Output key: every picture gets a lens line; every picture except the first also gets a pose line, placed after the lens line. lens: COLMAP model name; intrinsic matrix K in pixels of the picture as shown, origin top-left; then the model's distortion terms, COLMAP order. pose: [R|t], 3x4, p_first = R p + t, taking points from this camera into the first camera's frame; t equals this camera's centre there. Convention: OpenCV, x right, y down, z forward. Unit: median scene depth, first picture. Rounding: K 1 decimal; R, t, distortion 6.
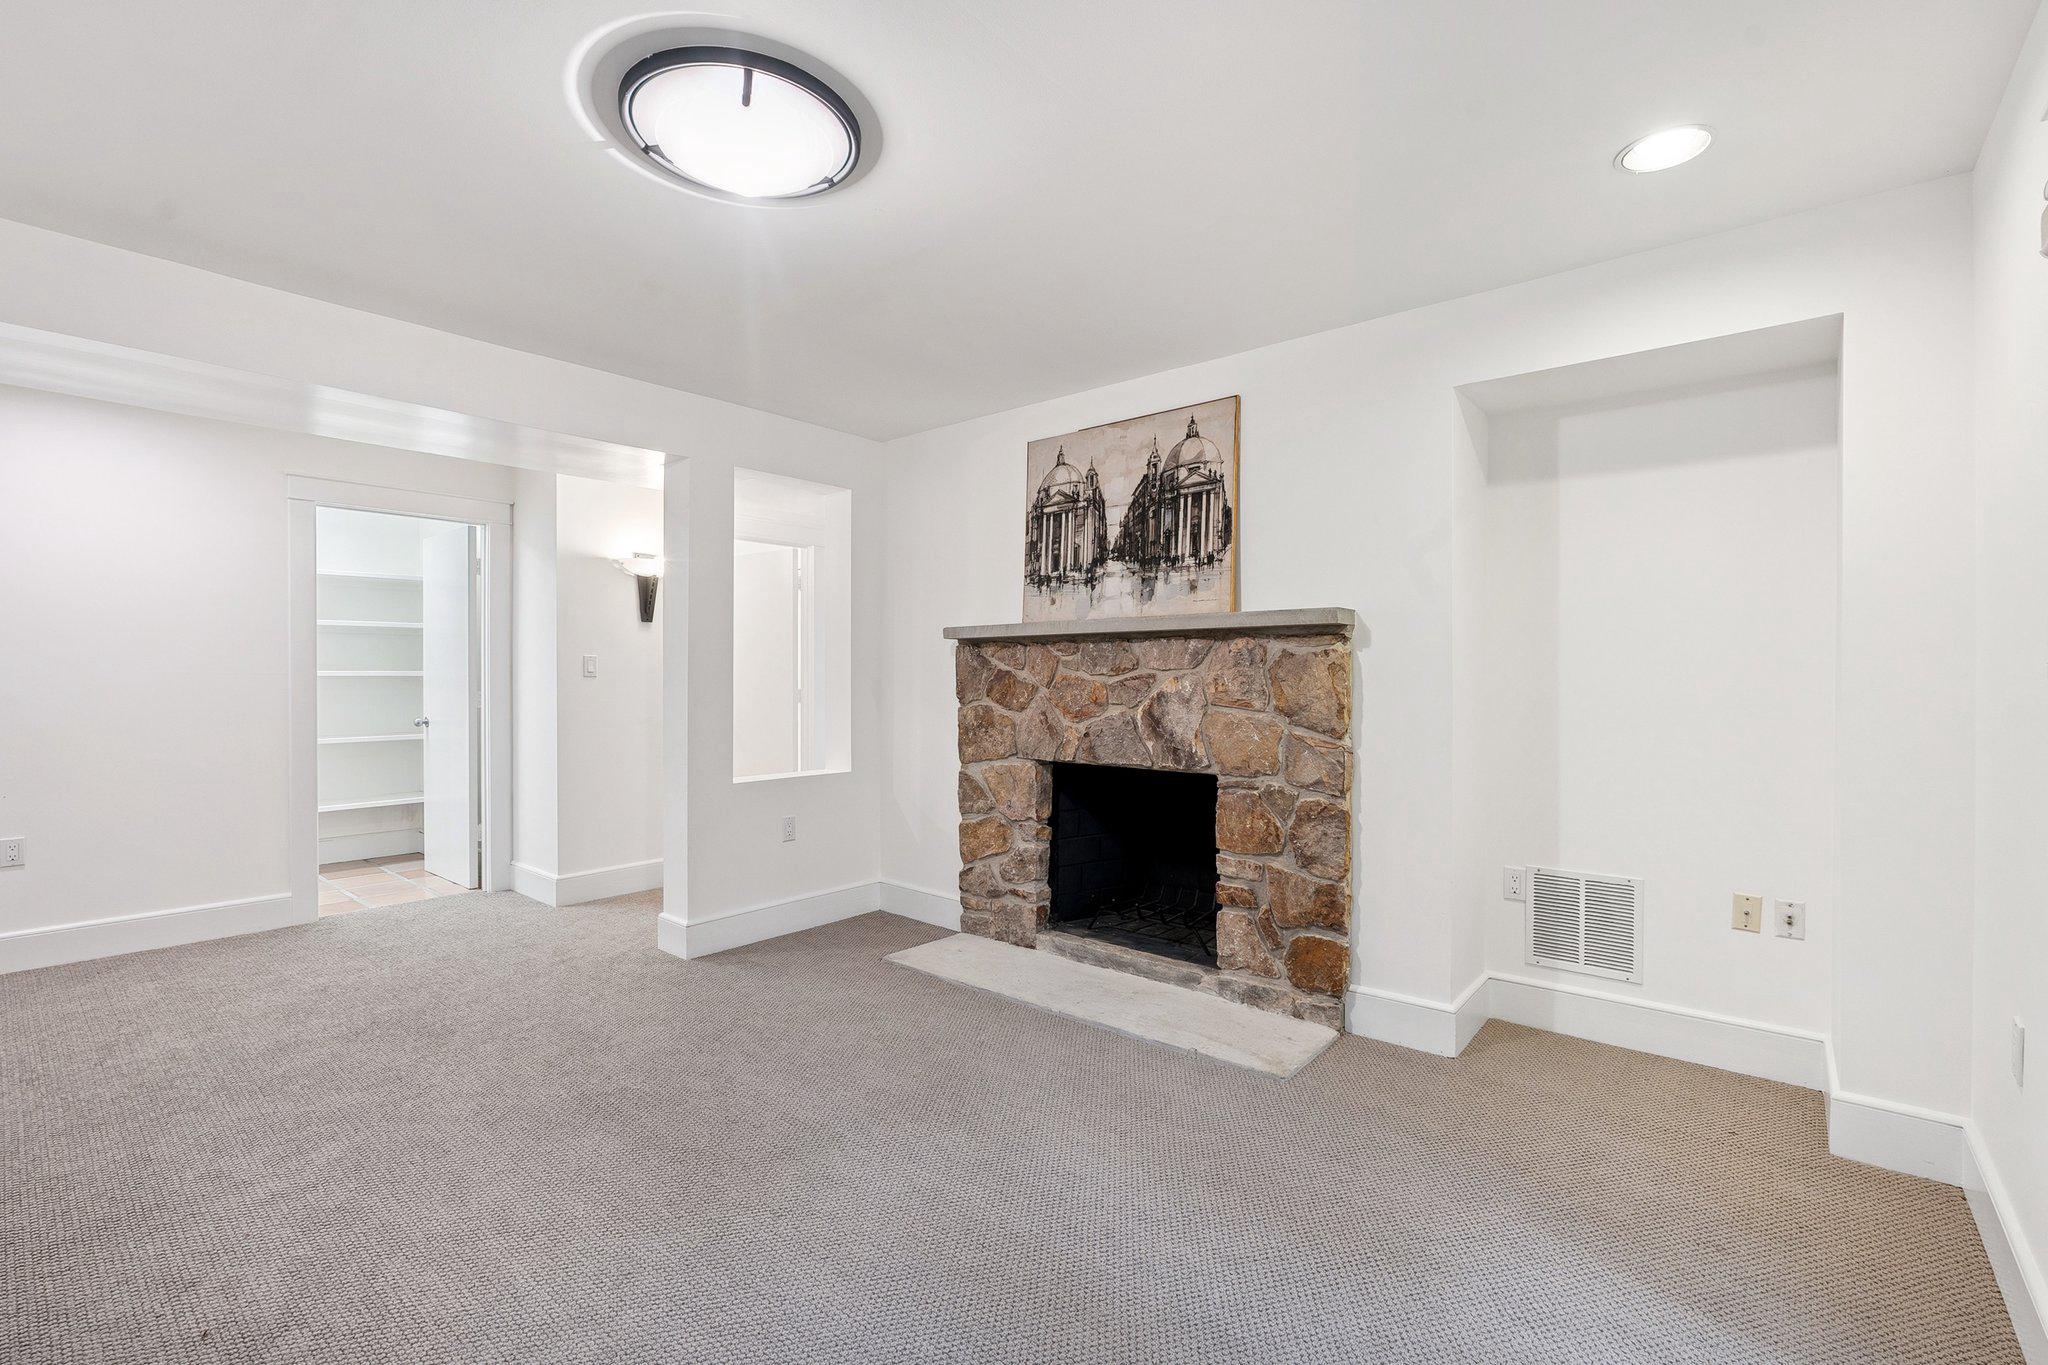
lens RADIAL K [[899.3, 0, 1024.4], [0, 899.3, 681.6], [0, 0, 1]] dist [-0.001562, -0.000052]
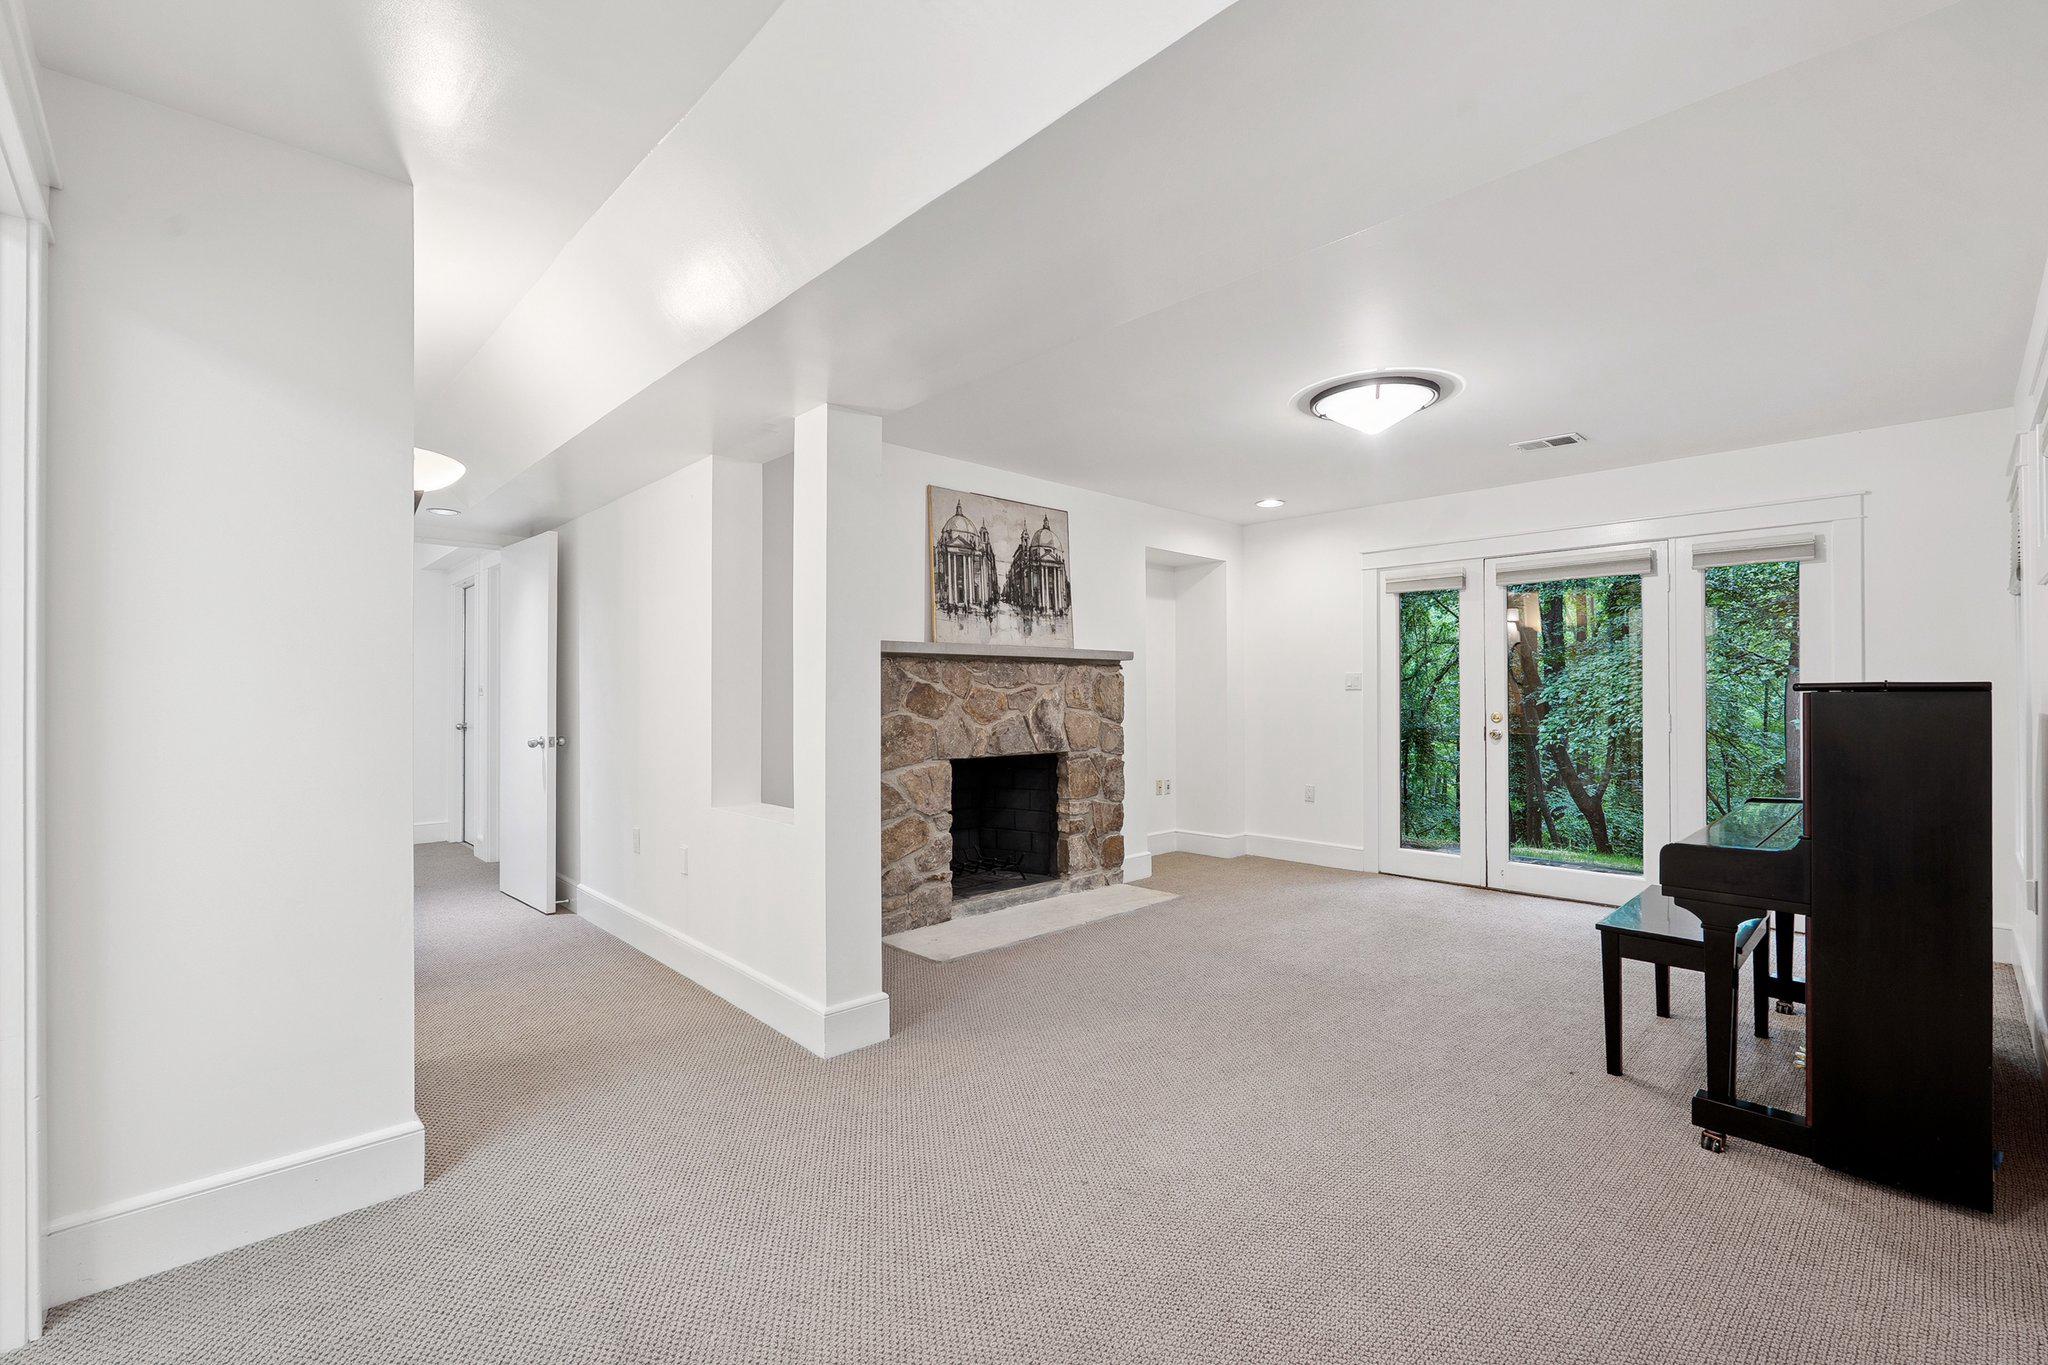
lens RADIAL K [[899.3, 0, 1025.1], [0, 899.3, 685.3], [0, 0, 1]] dist [-0.001562, -0.000052]
pose [[0.104349, 0.006918, 0.994517, -1.236690], [0.007179, 0.999945, -0.007710, -0.000348], [-0.994515, 0.007945, 0.104294, 0.834861]]
